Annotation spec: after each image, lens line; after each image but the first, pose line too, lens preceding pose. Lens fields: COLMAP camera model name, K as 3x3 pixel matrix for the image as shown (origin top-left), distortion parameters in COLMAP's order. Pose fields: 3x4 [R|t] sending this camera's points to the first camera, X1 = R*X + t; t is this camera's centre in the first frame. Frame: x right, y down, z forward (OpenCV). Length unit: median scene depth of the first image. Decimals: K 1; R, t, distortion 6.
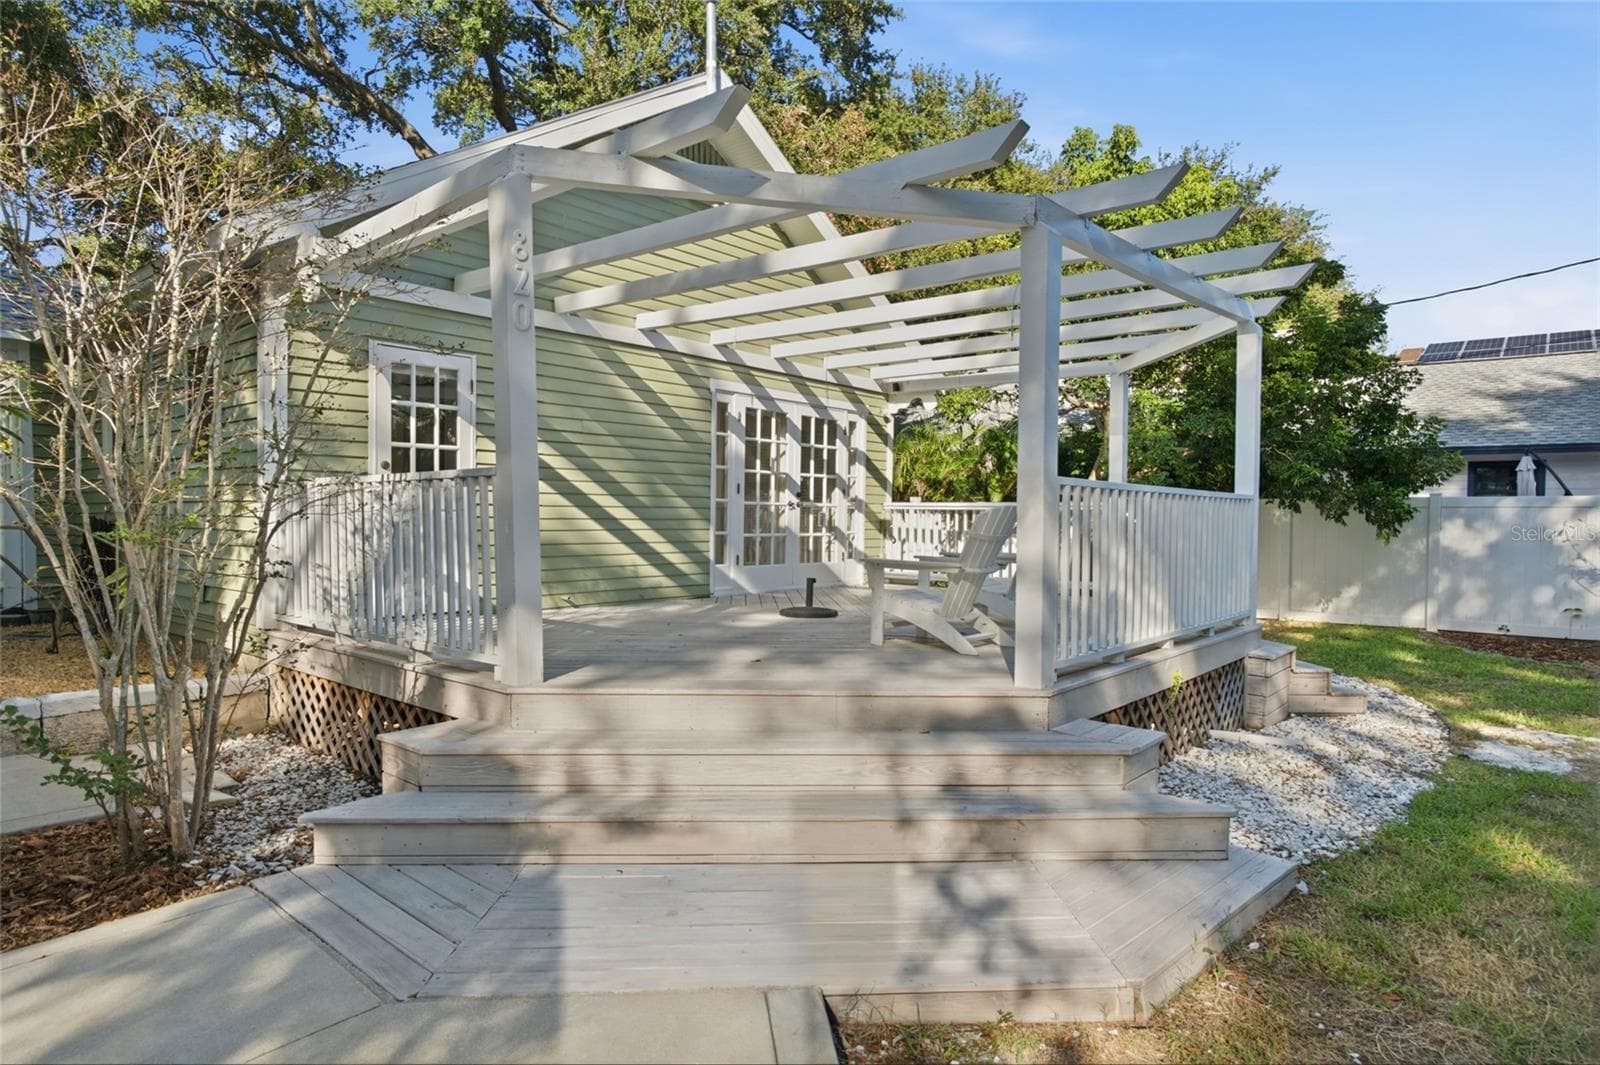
lens RADIAL K [[936.9, 0, 799.0], [0, 936.9, 536.0], [0, 0, 1]] dist [0.001146, 0.000153]
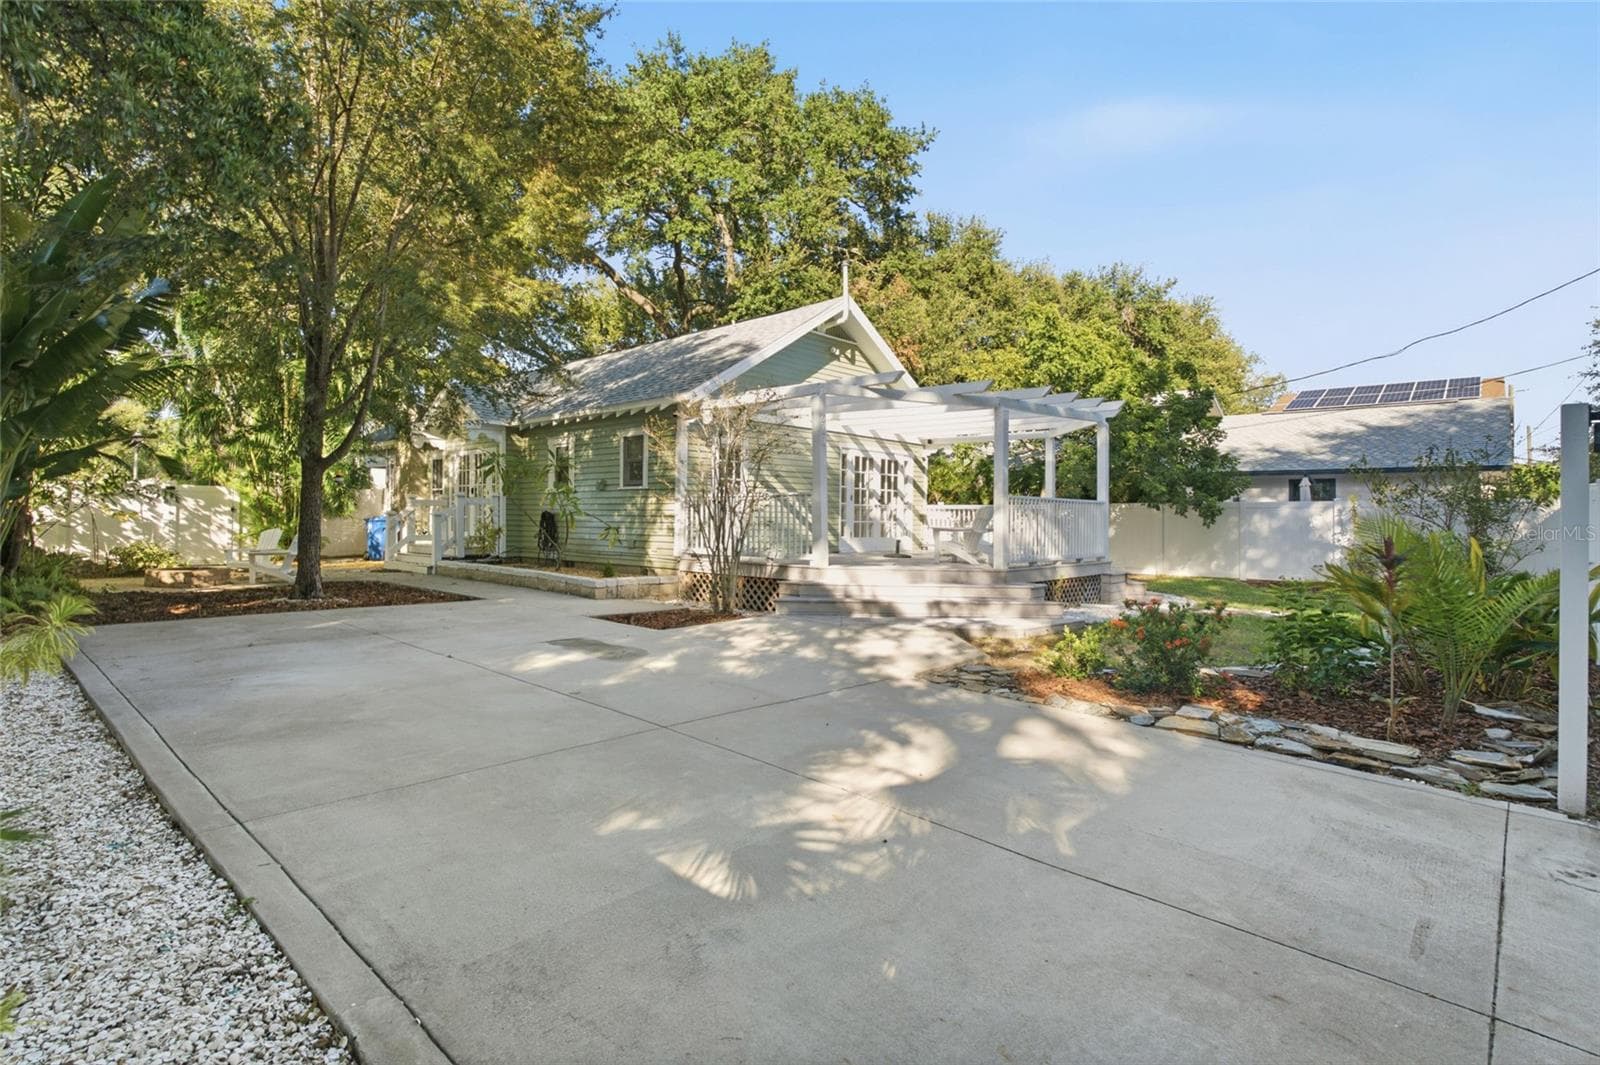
lens RADIAL K [[796.4, 0, 765.5], [0, 796.4, 499.8], [0, 0, 1]] dist [0.000075, -0.000653]
pose [[0.998065, -0.000018, -0.062175, -0.127117], [-0.002670, 0.999065, -0.043153, 0.023726], [0.062118, 0.043236, 0.997132, -0.602451]]
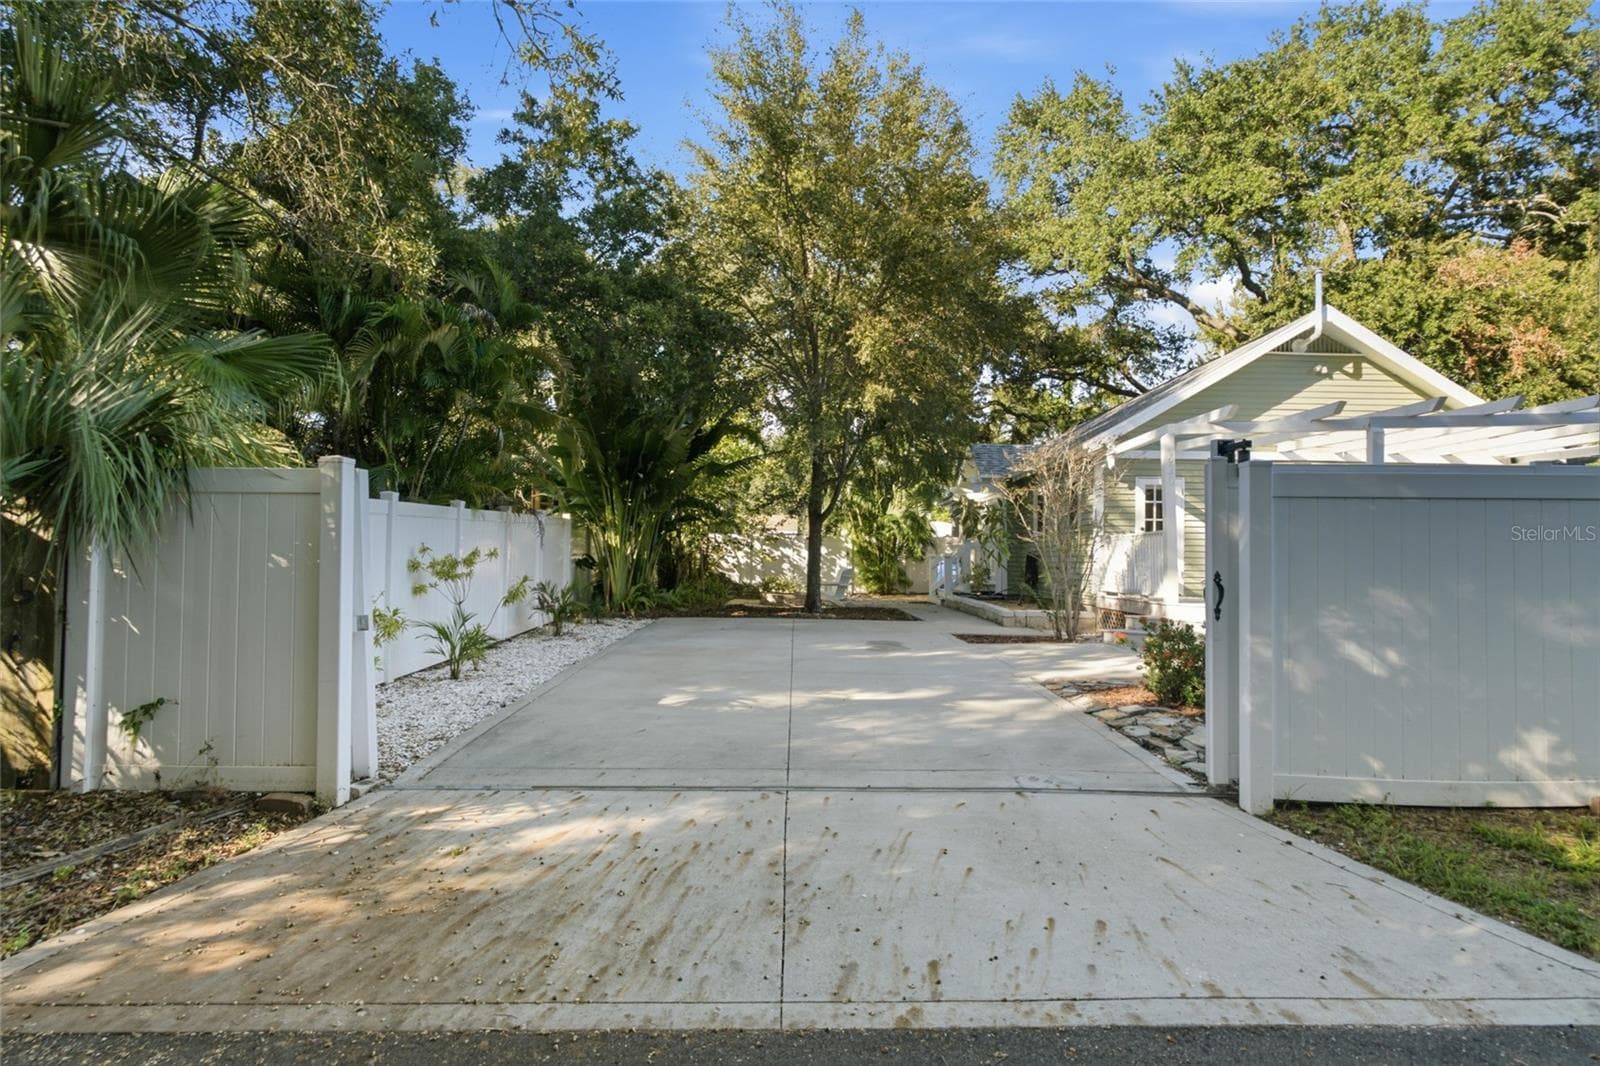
lens RADIAL K [[882.2, 0, 797.8], [0, 882.2, 534.0], [0, 0, 1]] dist [0.003509, 0.000291]
pose [[0.656246, -0.021157, -0.754250, 0.421204], [-0.023678, 0.998537, -0.048612, 0.041787], [0.754176, 0.049760, 0.654785, -0.701785]]
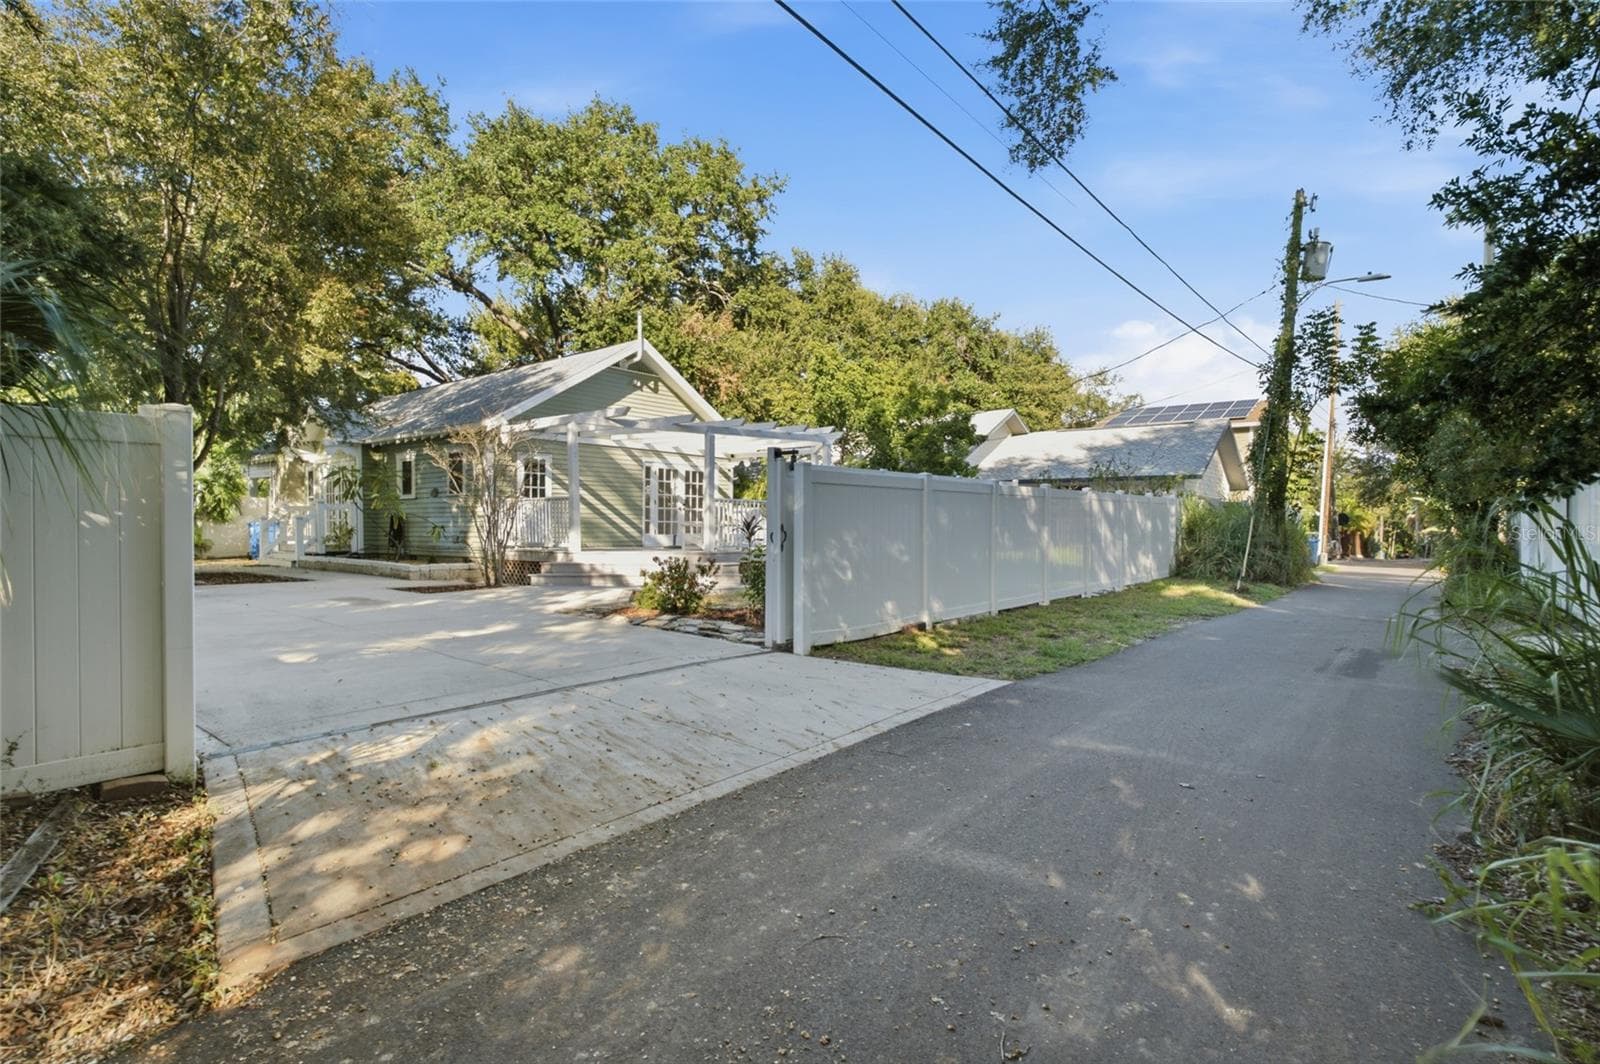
lens RADIAL K [[796.4, 0, 797.4], [0, 796.4, 534.0], [0, 0, 1]] dist [0.000075, -0.000653]
pose [[0.999561, -0.006855, 0.028835, 0.216863], [0.007176, 0.999913, -0.011041, 0.051924], [-0.028757, 0.011243, 0.999523, -0.953290]]
